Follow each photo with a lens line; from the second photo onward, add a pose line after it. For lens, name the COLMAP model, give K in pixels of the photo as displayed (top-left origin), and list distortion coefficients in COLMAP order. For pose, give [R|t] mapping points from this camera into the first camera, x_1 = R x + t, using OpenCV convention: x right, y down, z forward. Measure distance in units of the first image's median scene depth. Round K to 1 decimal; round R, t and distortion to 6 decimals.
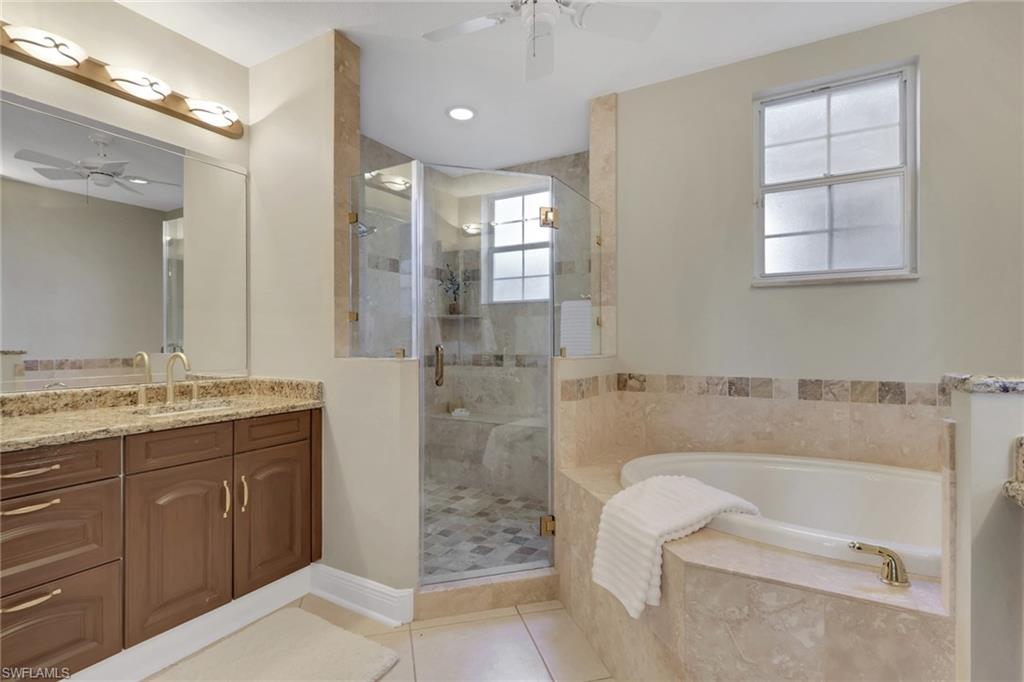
lens RADIAL K [[486.1, 0, 512.0], [0, 486.1, 341.0], [0, 0, 1]] dist [-0.006475, 0.000227]
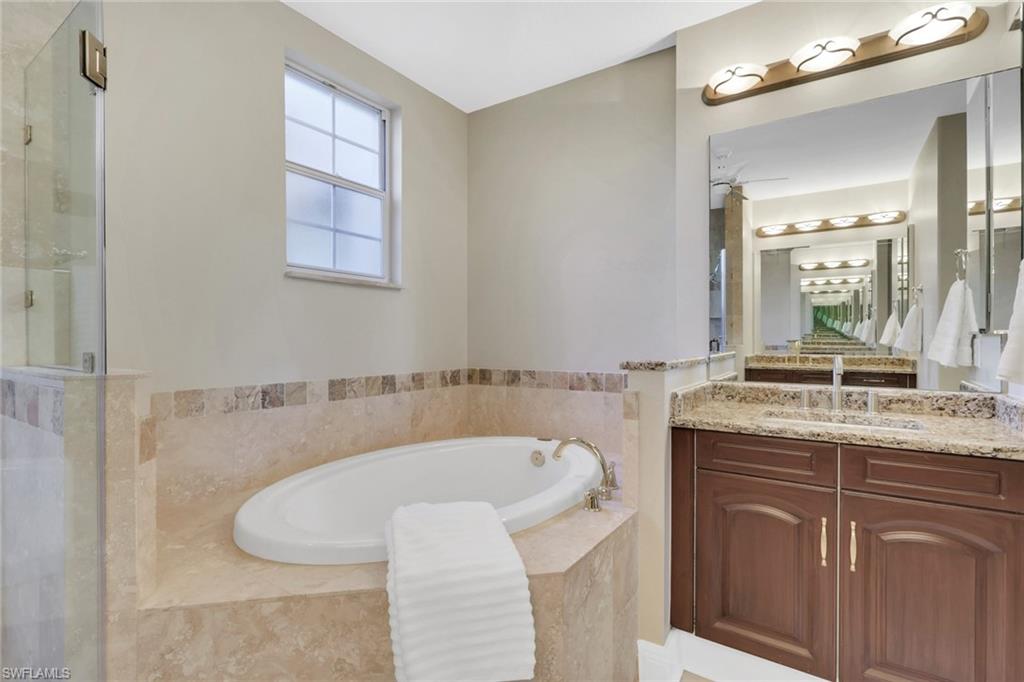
lens RADIAL K [[486.1, 0, 512.0], [0, 486.1, 341.0], [0, 0, 1]] dist [-0.006475, 0.000227]
pose [[0.075282, -0.000614, 0.997162, -0.333751], [-0.002648, 0.999996, 0.000816, 0.000802], [-0.997159, -0.002702, 0.075280, 0.574862]]
